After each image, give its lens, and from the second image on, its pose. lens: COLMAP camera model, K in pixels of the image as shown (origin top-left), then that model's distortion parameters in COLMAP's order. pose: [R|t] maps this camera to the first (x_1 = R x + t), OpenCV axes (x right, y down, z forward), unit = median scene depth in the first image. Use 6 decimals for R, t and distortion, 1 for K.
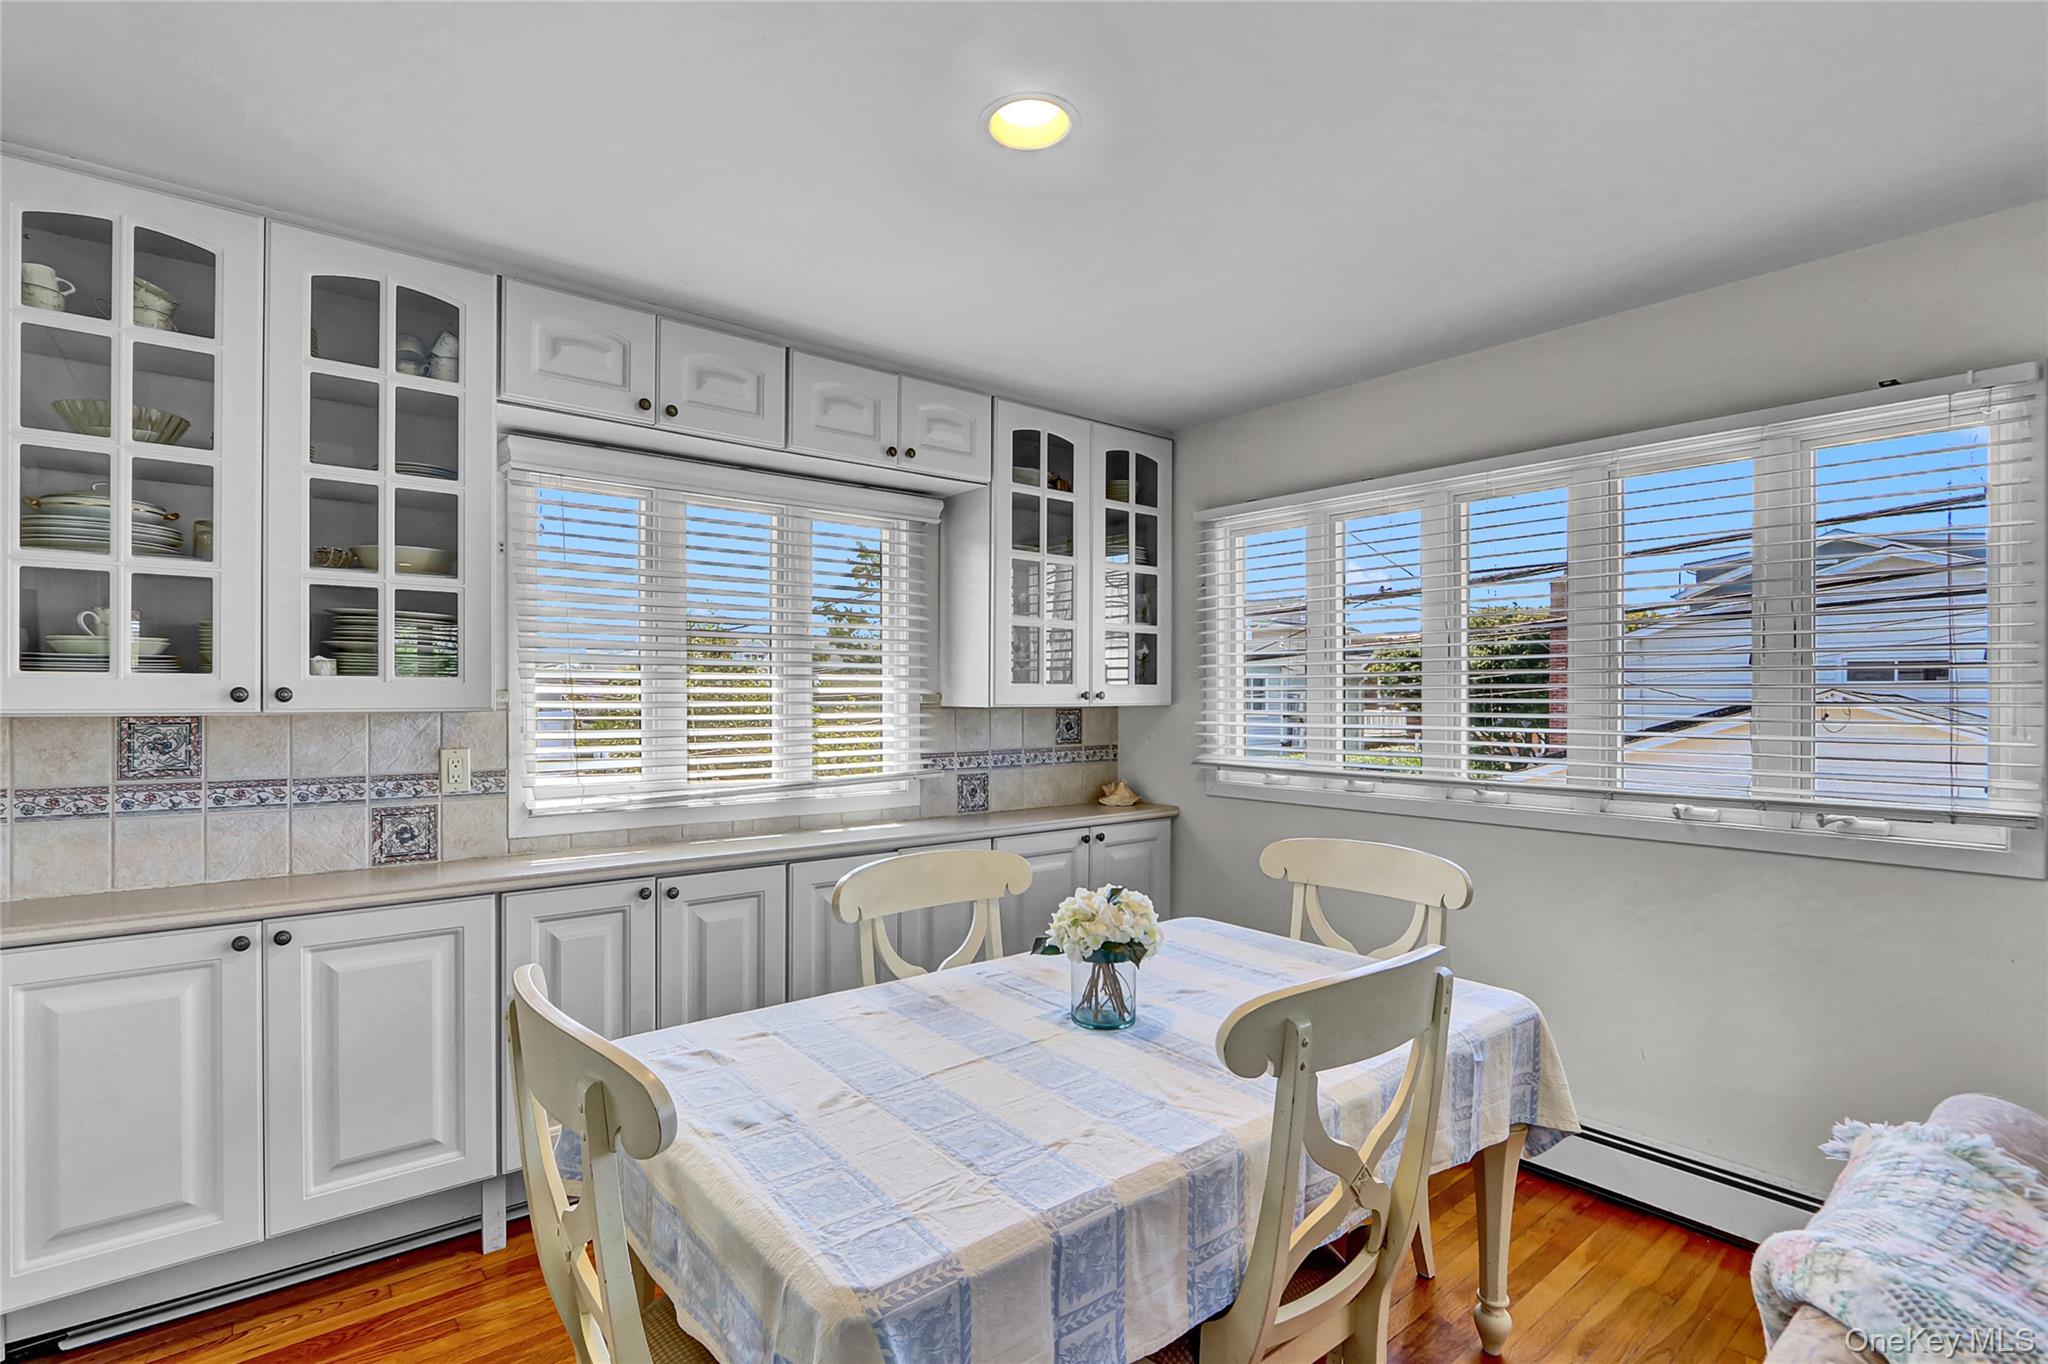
lens RADIAL K [[959.4, 0, 1011.9], [0, 959.4, 693.4], [0, 0, 1]] dist [-0.020595, 0.005845]
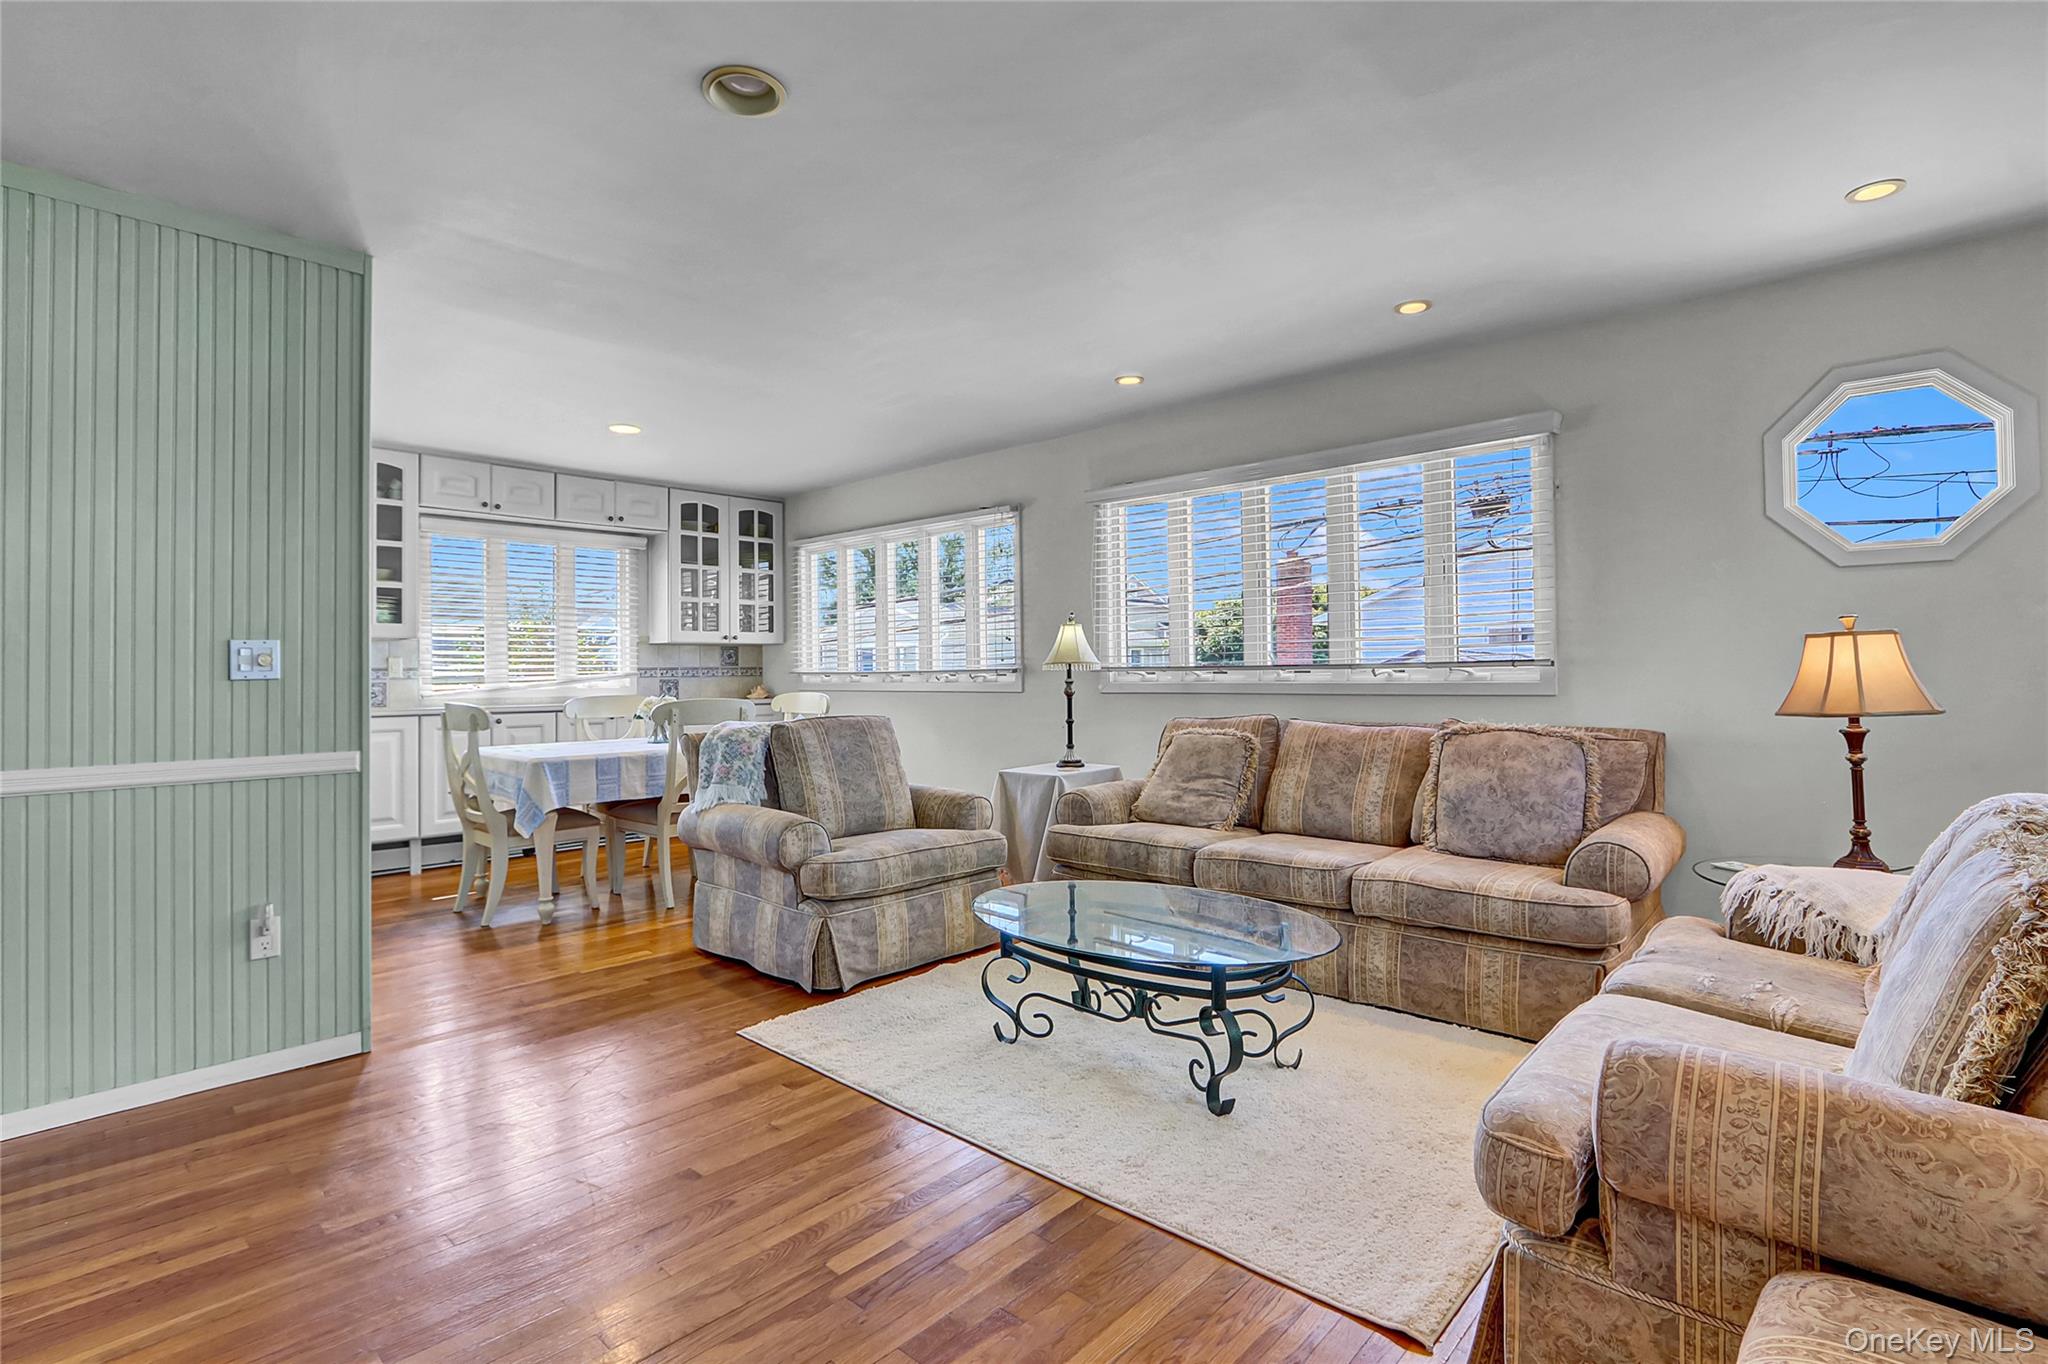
lens RADIAL K [[959.4, 0, 1018.7], [0, 959.4, 650.6], [0, 0, 1]] dist [-0.020595, 0.005845]
pose [[0.990111, -0.010585, 0.139888, 0.403728], [0.013485, 0.999713, -0.019799, 0.078067], [-0.139638, 0.021490, 0.989969, -1.036480]]
